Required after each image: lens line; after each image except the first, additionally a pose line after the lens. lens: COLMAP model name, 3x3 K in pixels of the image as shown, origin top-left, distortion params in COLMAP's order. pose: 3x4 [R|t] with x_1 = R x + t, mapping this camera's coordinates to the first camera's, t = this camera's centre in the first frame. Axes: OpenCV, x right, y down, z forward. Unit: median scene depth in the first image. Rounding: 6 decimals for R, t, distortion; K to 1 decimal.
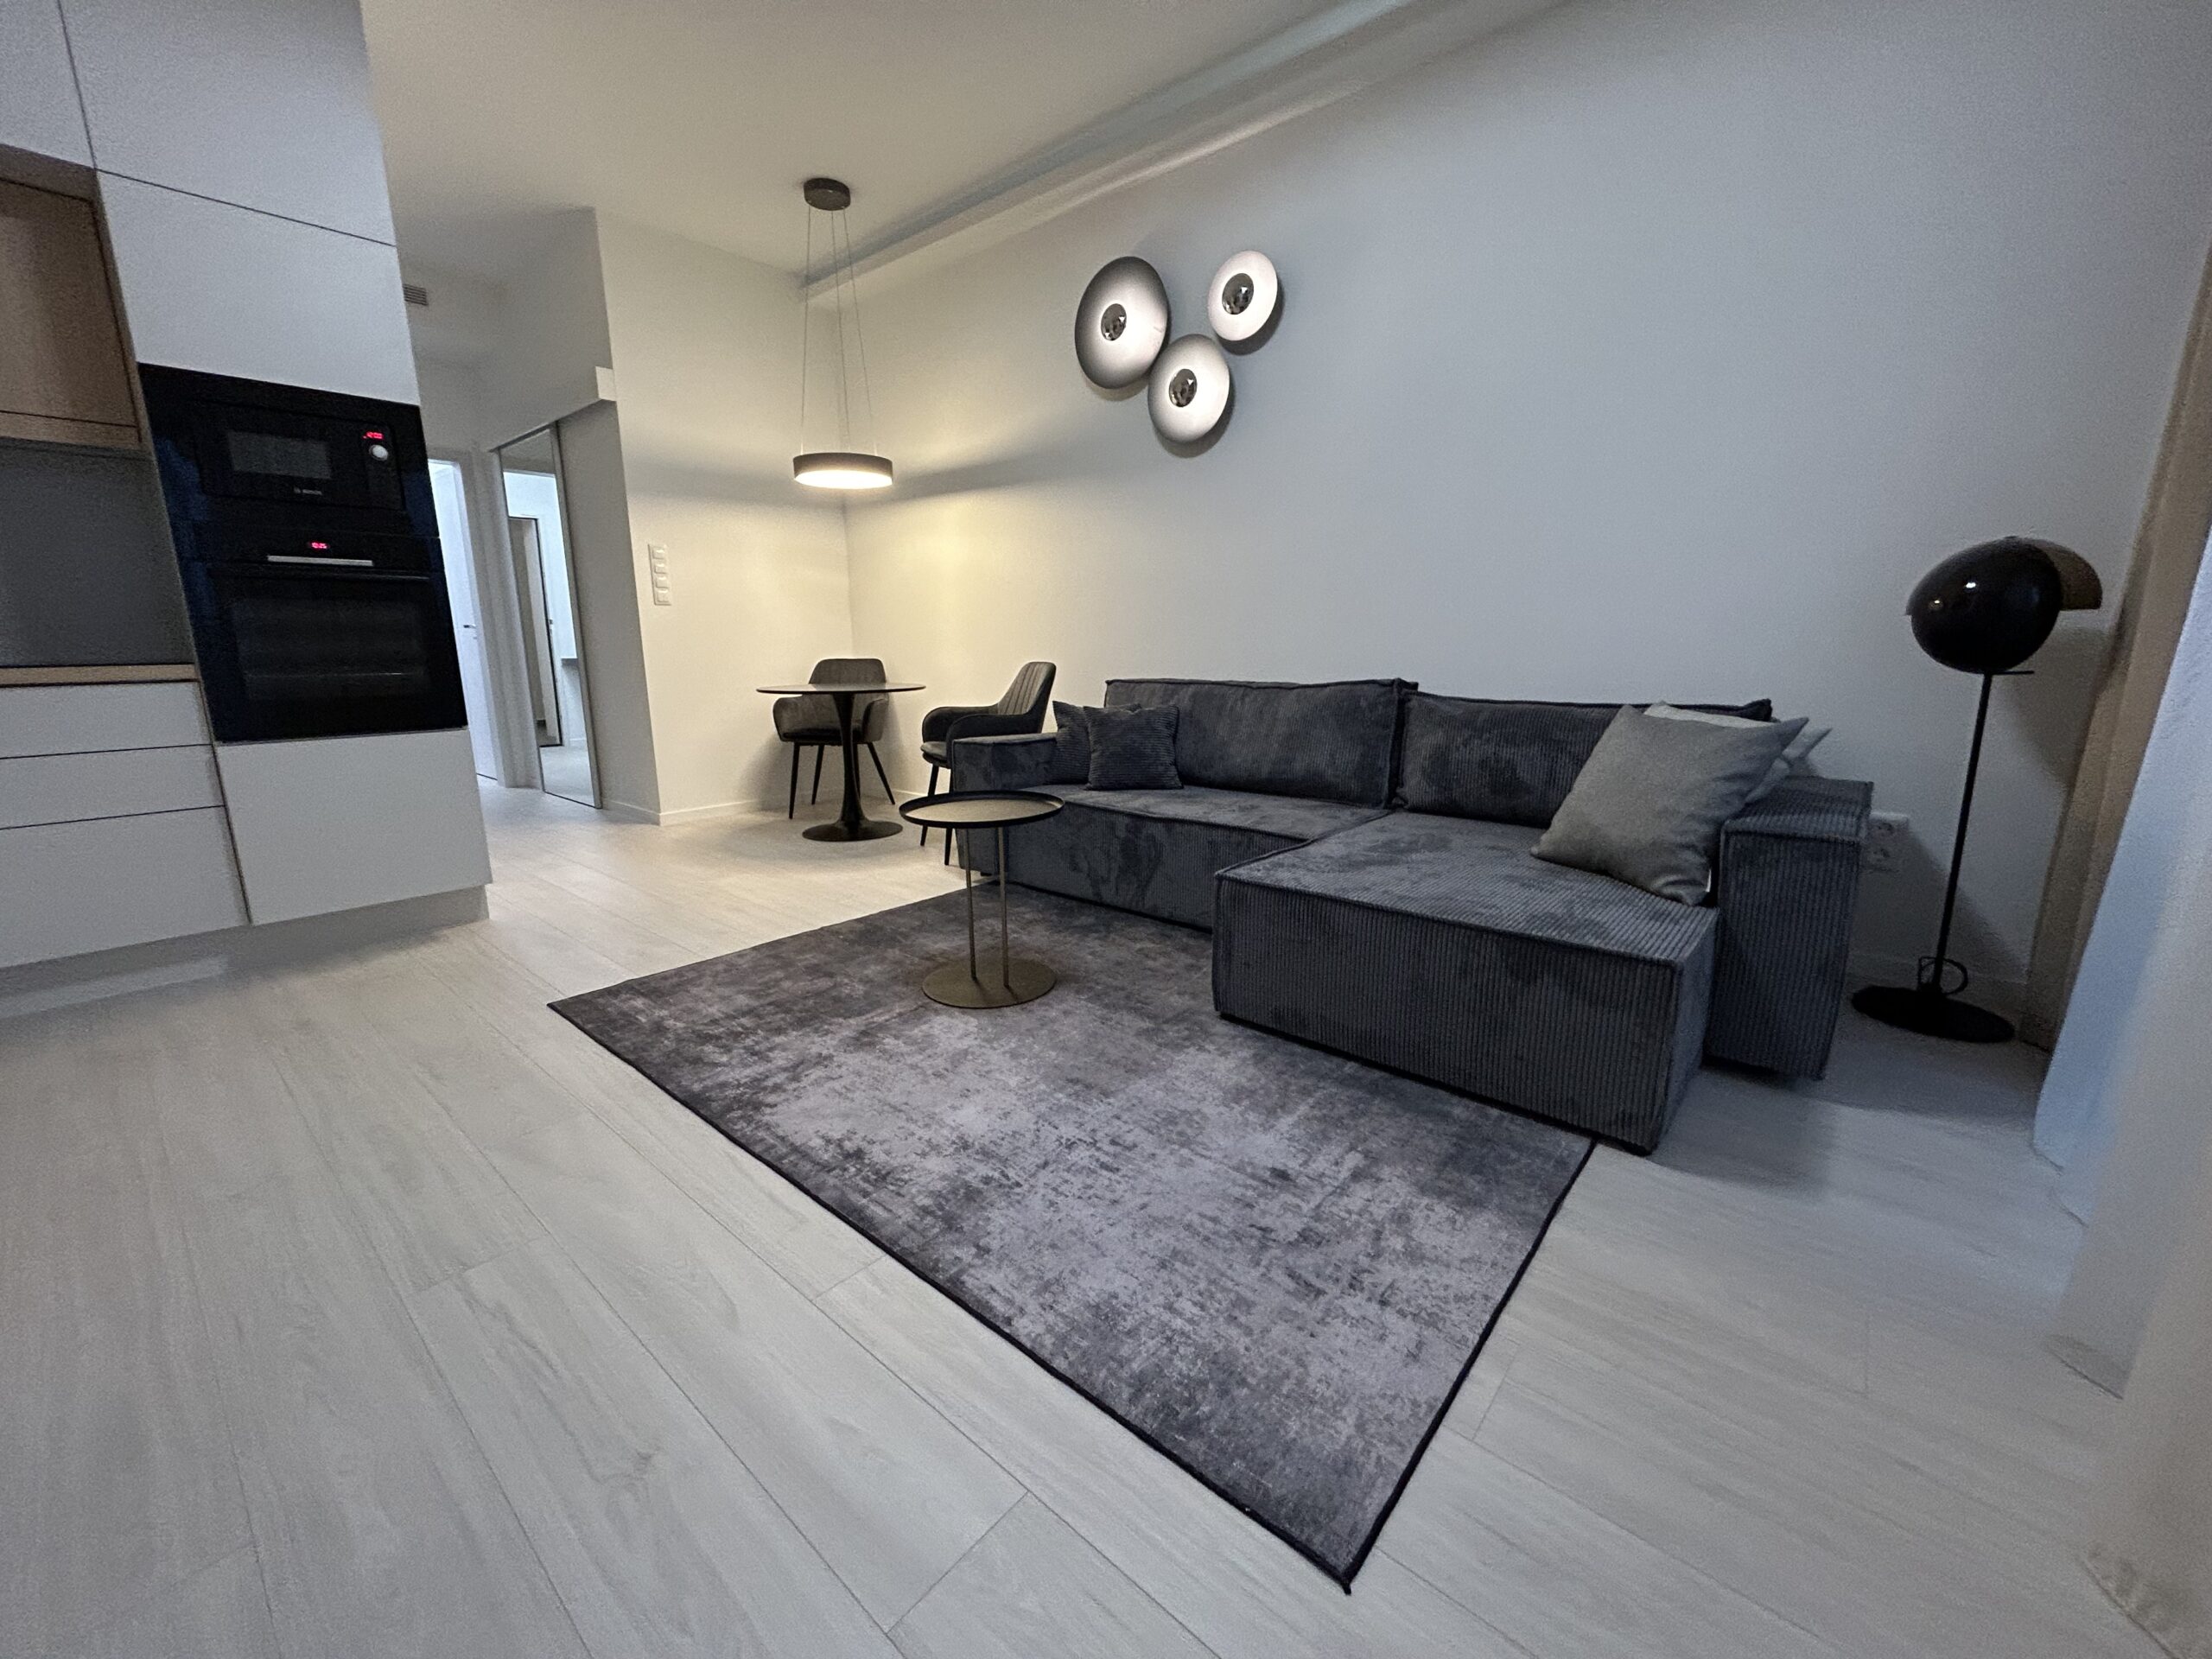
lens RADIAL K [[892.0, 0, 1111.3], [0, 892.0, 821.2], [0, 0, 1]] dist [-0.004592, 0.001281]
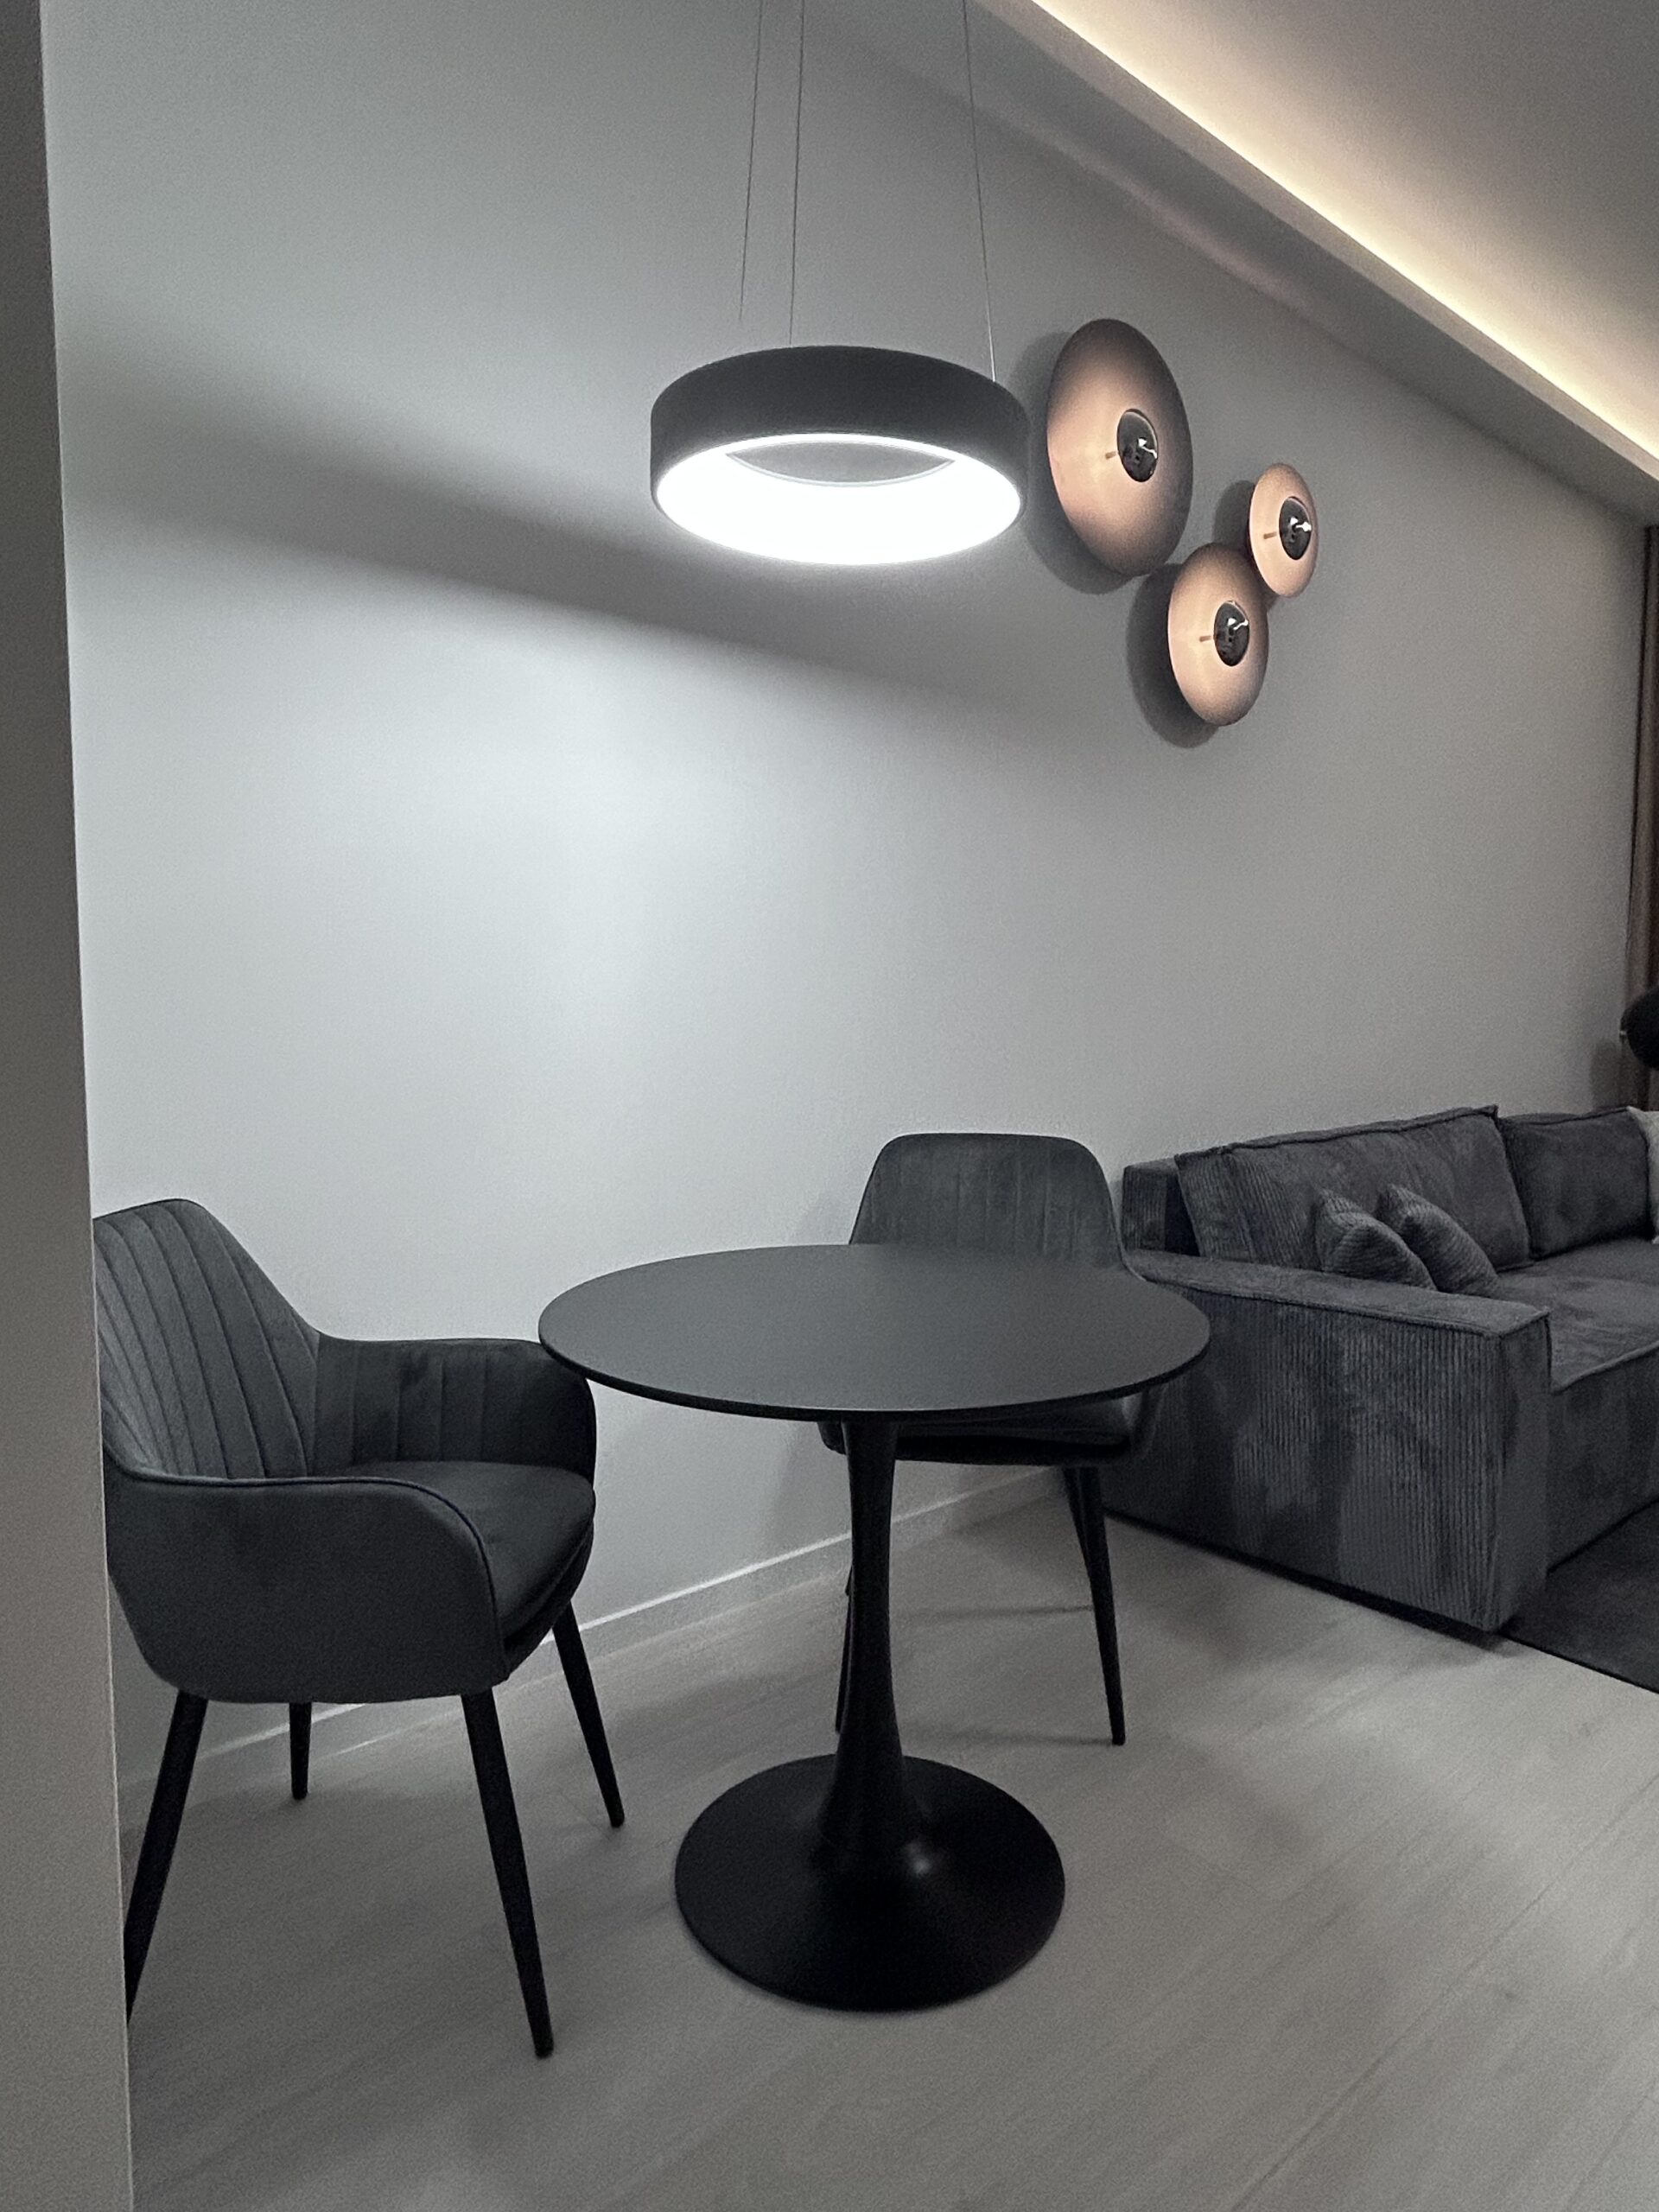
lens RADIAL K [[1328.2, 0, 833.2], [0, 1328.2, 1106.6], [0, 0, 1]] dist [-0.007588, 0.007293]
pose [[0.170916, -0.078882, 0.982123, -1.354851], [0.189653, 0.980784, 0.045770, -0.458107], [-0.966861, 0.178440, 0.182592, 1.914413]]
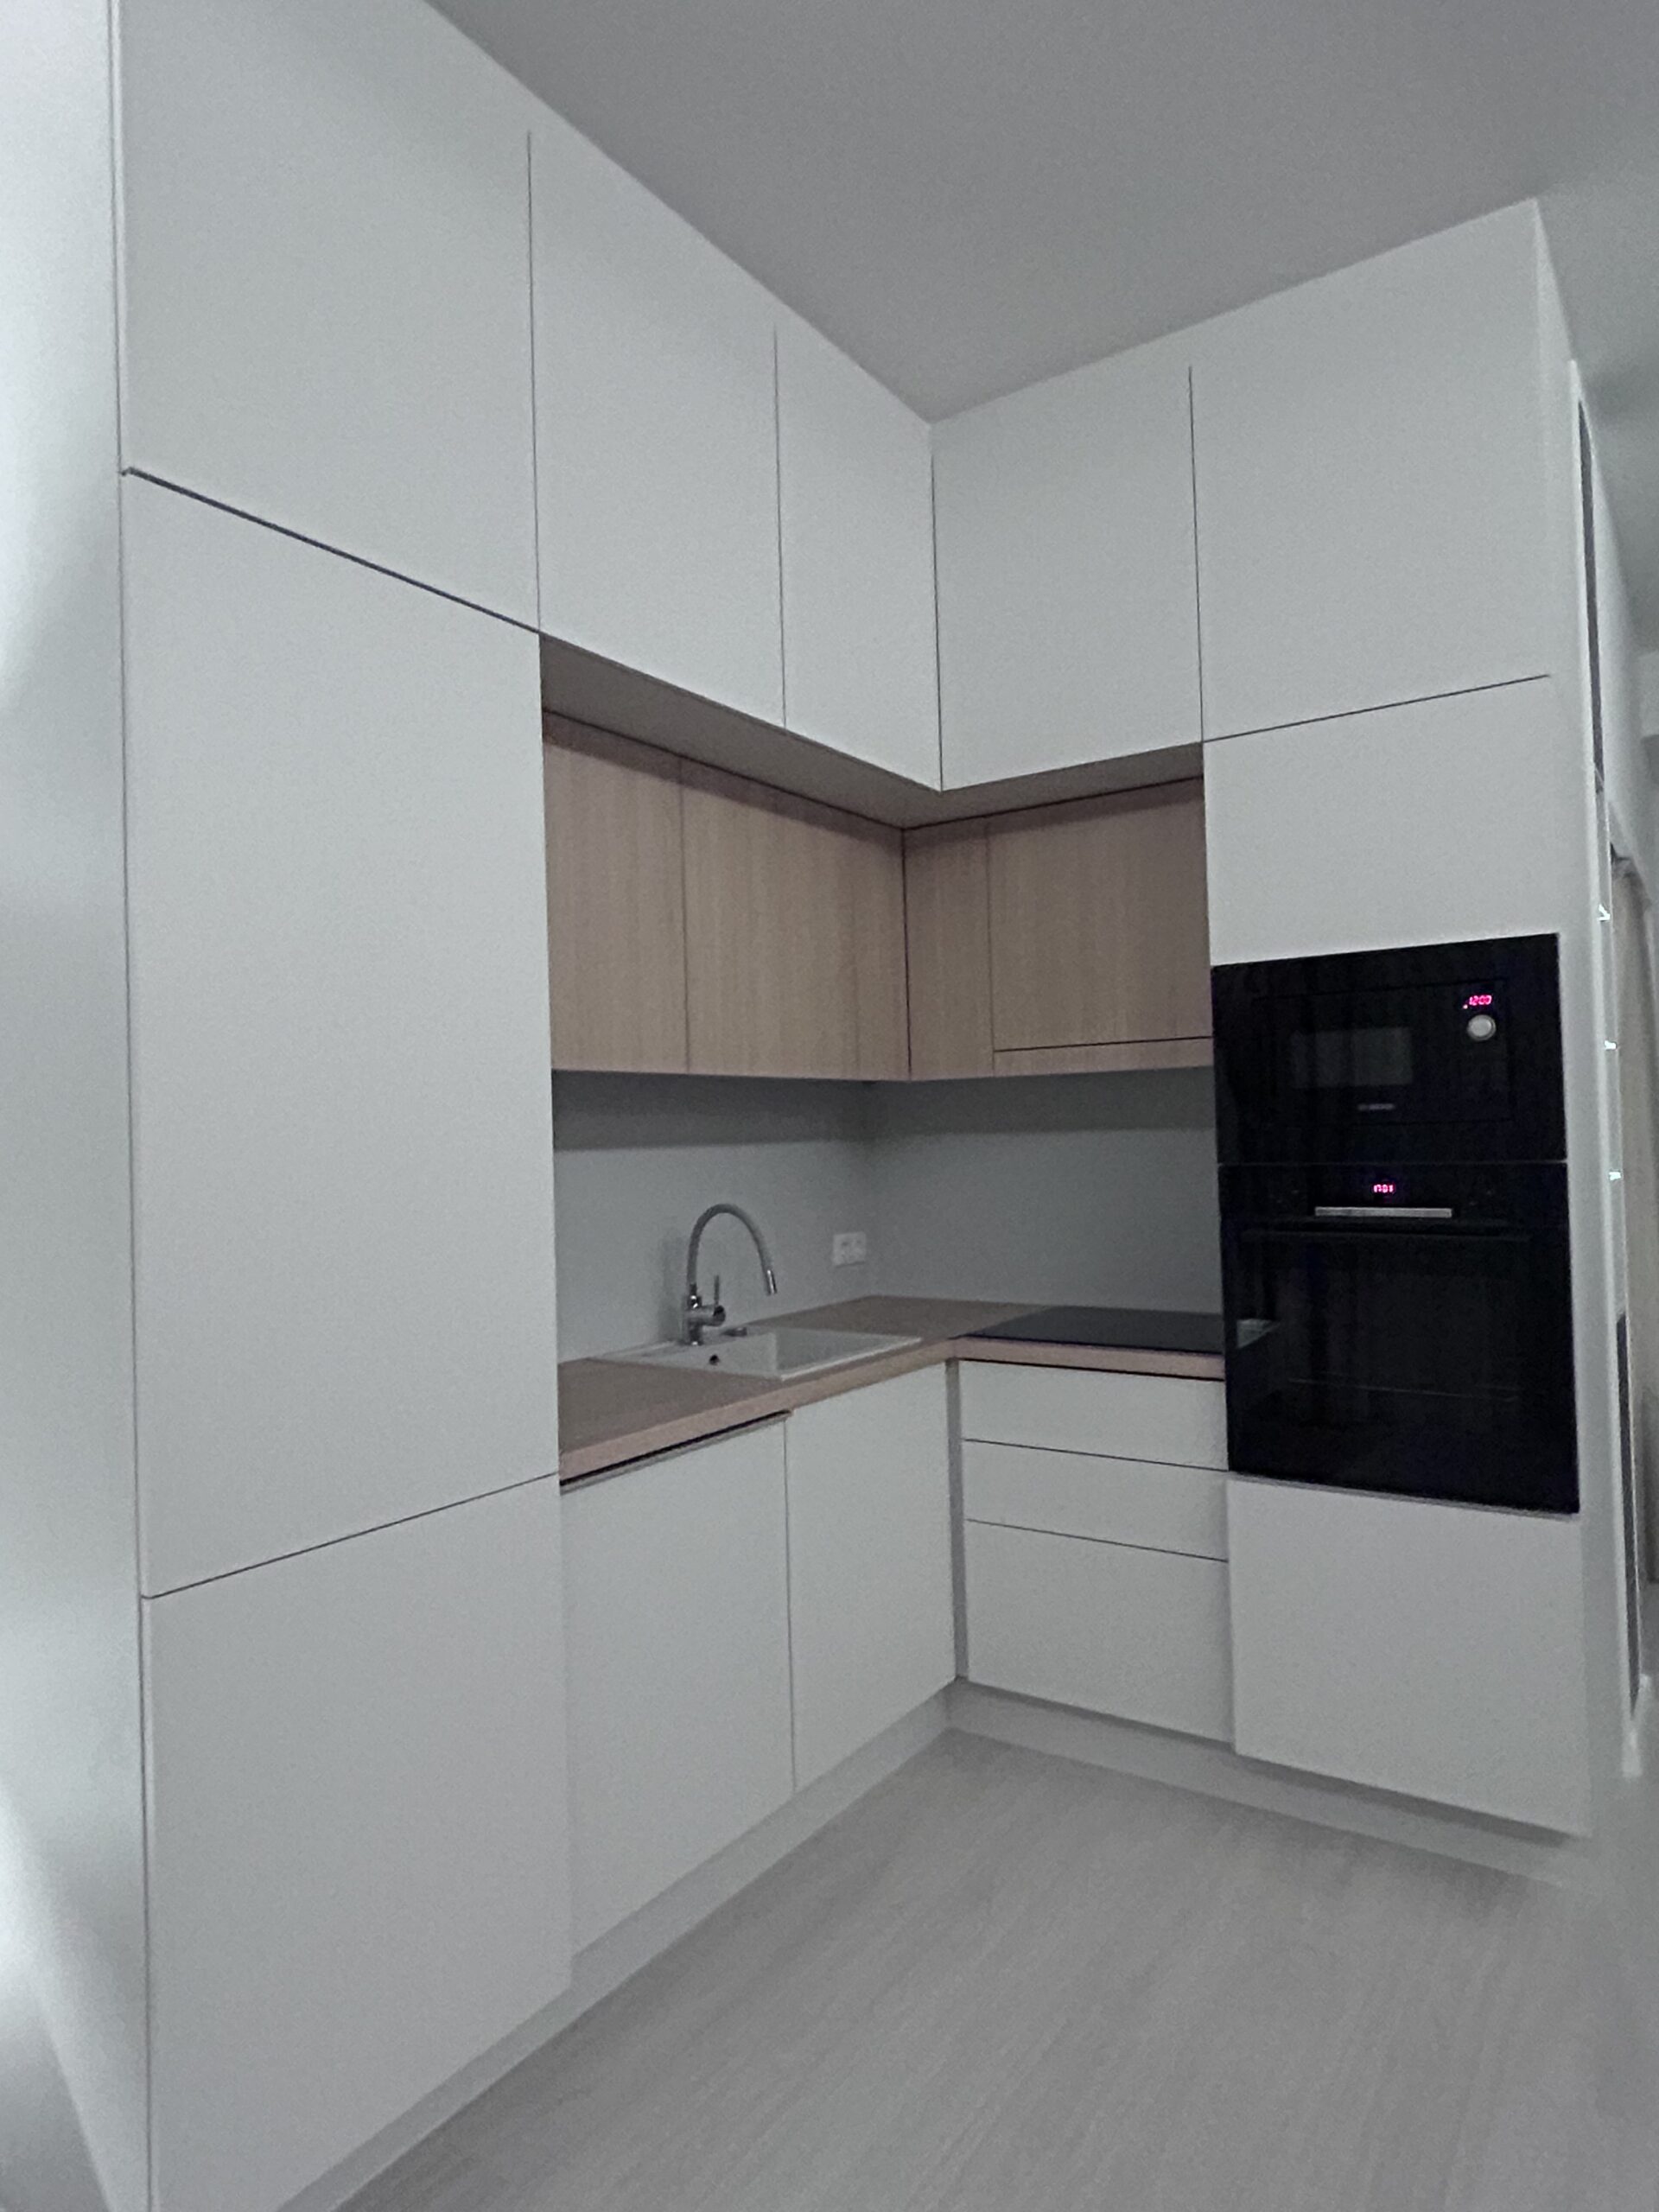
lens RADIAL K [[1328.2, 0, 833.7], [0, 1328.2, 1107.3], [0, 0, 1]] dist [-0.007588, 0.007293]
pose [[0.109908, -0.016083, -0.993812, -0.012256], [-0.172257, 0.984431, -0.034981, -0.326273], [0.978901, 0.175036, 0.105427, 0.631468]]
